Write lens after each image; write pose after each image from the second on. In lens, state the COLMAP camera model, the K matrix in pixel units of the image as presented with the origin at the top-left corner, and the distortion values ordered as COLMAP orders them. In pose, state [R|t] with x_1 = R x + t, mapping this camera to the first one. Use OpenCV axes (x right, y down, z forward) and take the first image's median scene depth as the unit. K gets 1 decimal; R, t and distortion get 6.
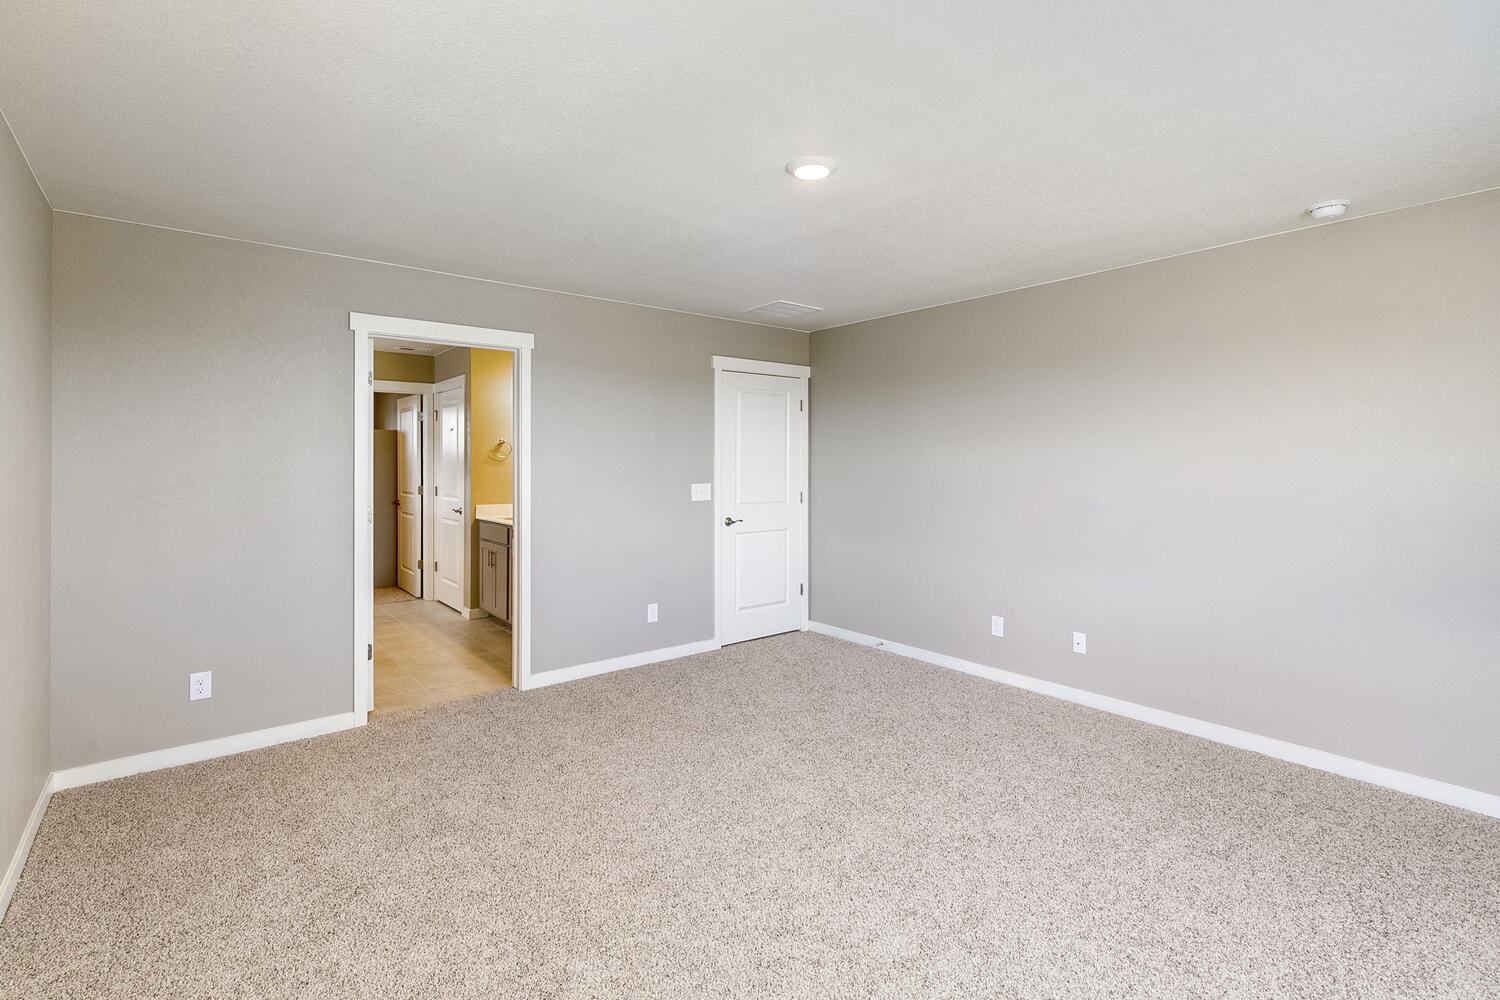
lens RADIAL K [[681.5, 0, 753.6], [0, 681.5, 489.8], [0, 0, 1]] dist [0.002970, 0.002273]
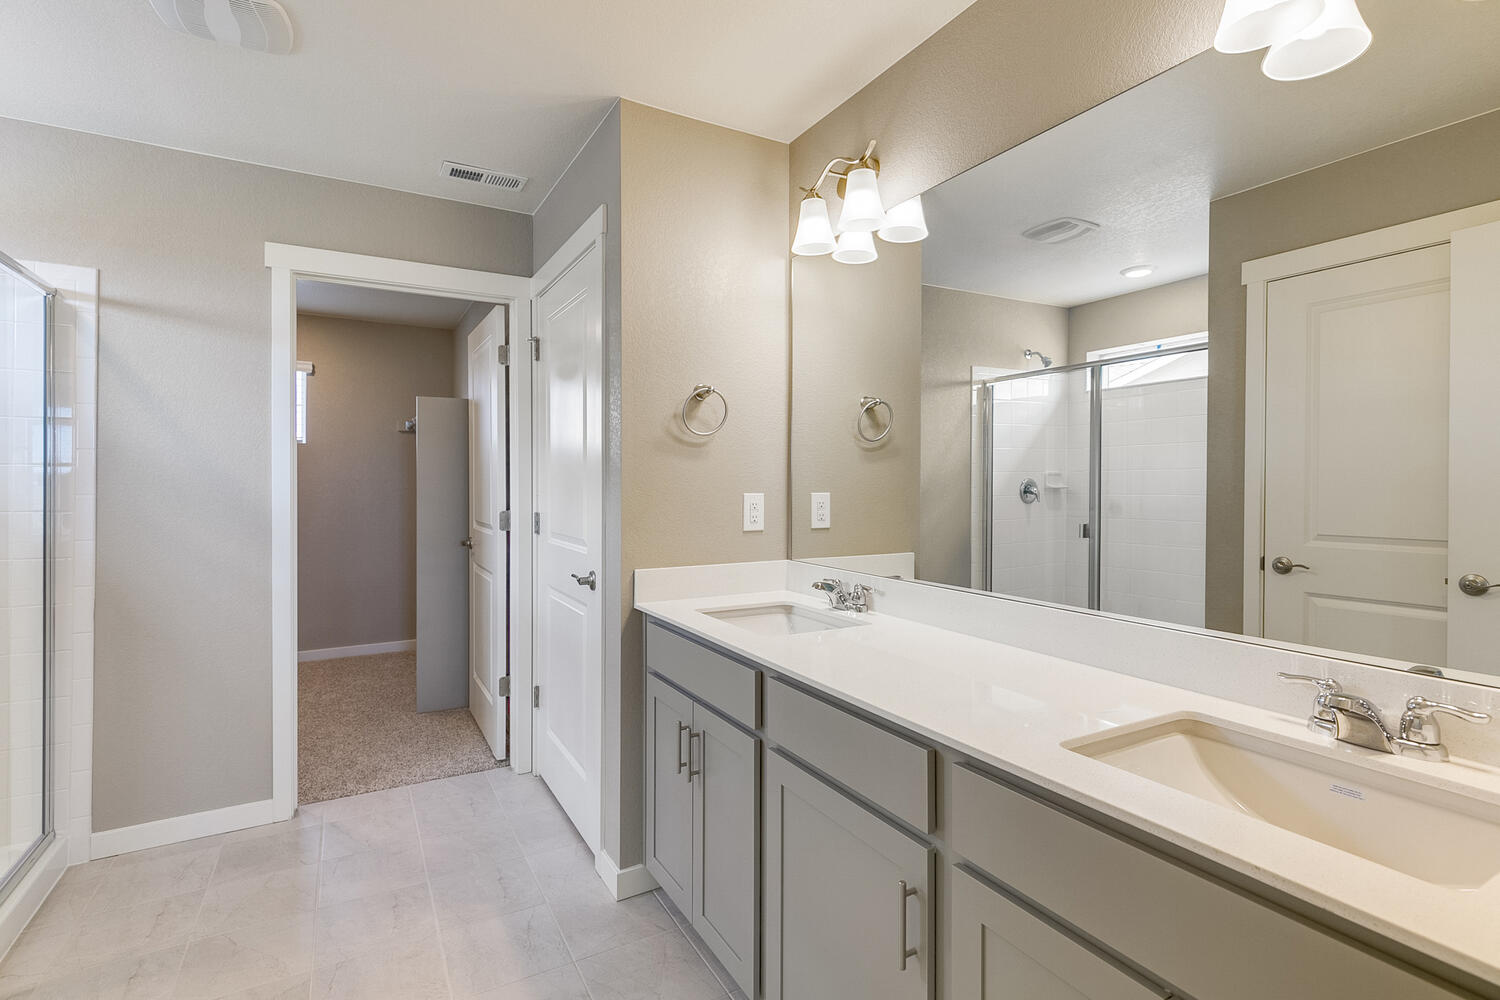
lens RADIAL K [[681.5, 0, 746.1], [0, 681.5, 502.6], [0, 0, 1]] dist [0.002970, 0.002273]
pose [[0.986087, -0.002137, -0.166214, -0.283300], [0.001921, 0.999997, -0.001462, -0.011334], [0.166216, 0.001123, 0.986089, 0.643047]]
